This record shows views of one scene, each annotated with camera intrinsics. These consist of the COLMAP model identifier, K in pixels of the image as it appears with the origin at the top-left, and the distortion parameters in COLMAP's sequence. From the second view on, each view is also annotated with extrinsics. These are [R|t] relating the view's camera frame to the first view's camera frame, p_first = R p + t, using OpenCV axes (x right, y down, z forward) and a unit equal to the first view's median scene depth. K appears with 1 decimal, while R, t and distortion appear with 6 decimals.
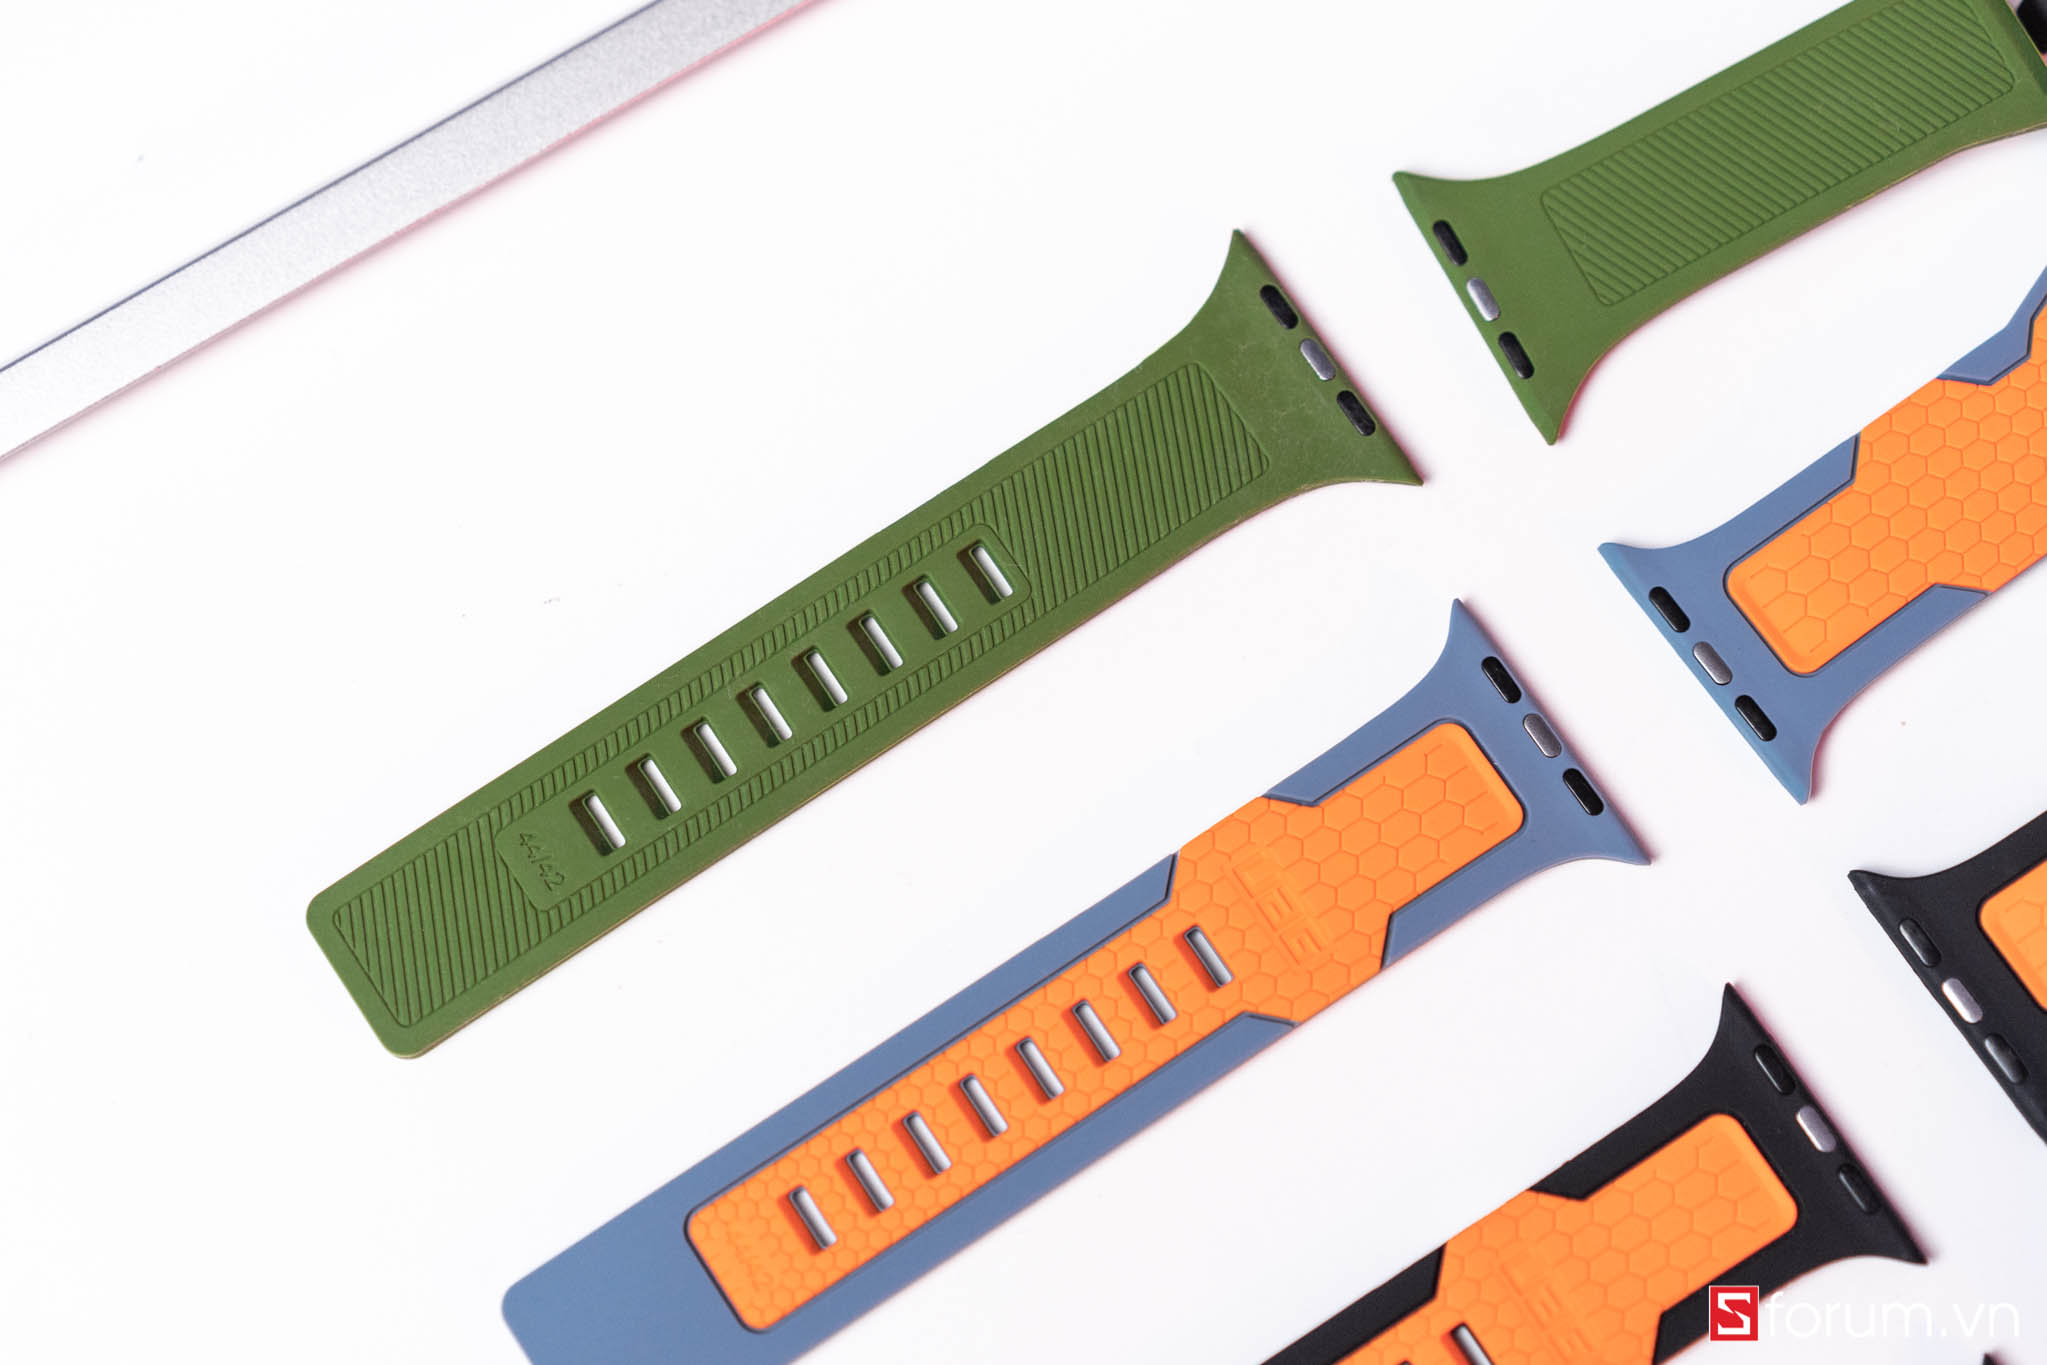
lens RADIAL K [[3779.7, 0, 831.0], [0, 3779.7, 762.5], [0, 0, 1]] dist [0.024468, -0.034307]
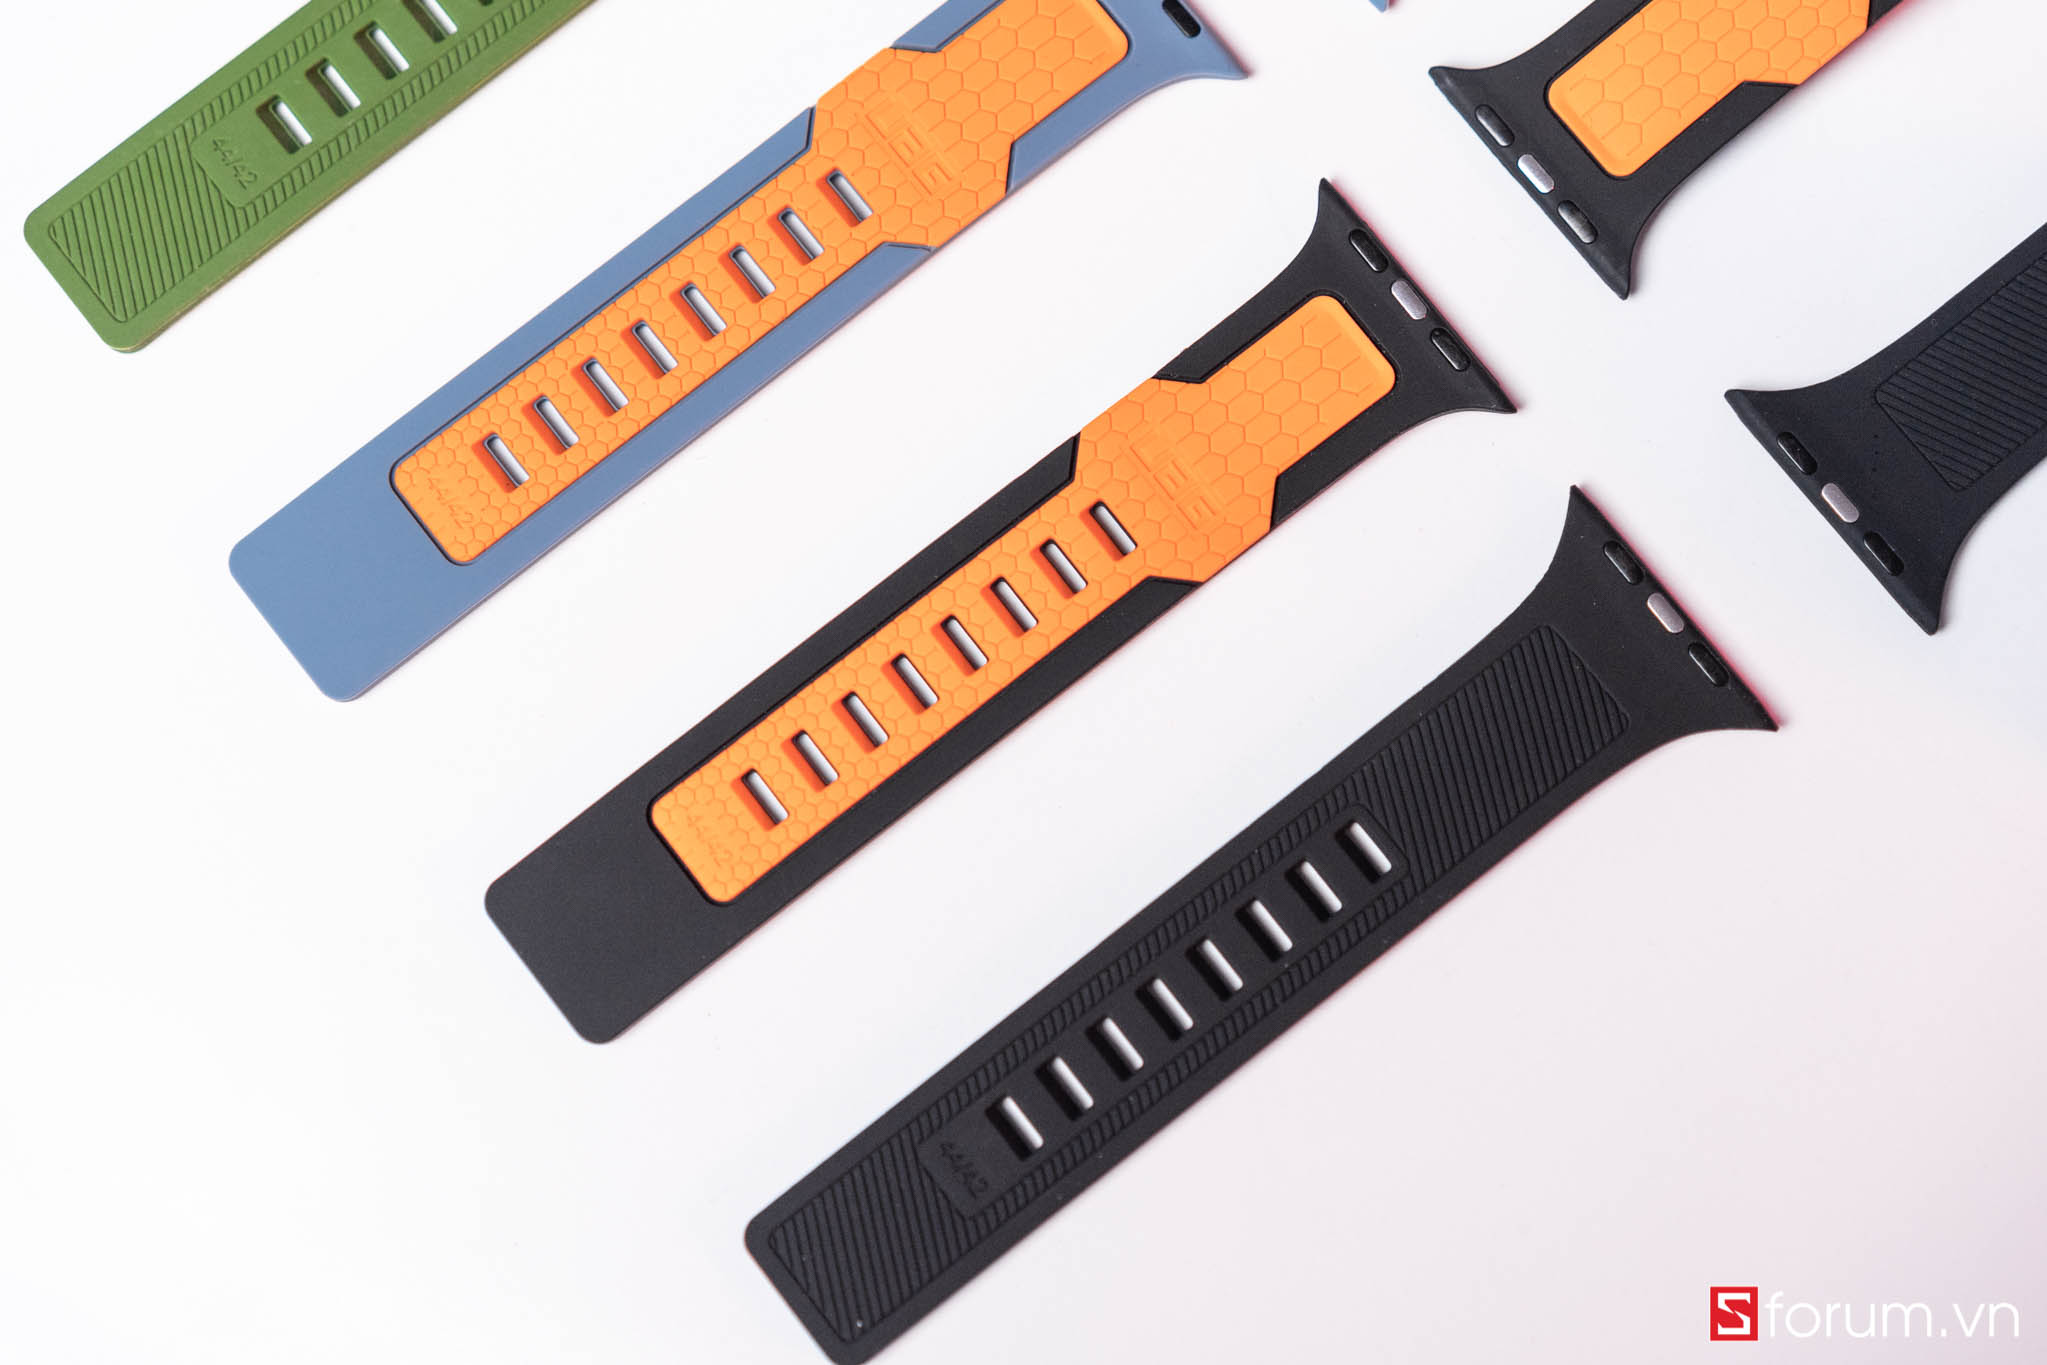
lens RADIAL K [[3543.2, 0, 895.6], [0, 3543.2, 761.3], [0, 0, 1]] dist [0.049732, -0.121829]
pose [[0.996406, -0.084688, 0.001719, 0.096806], [0.084401, 0.994333, 0.064633, 0.147481], [-0.007182, -0.064256, 0.997908, -0.033219]]
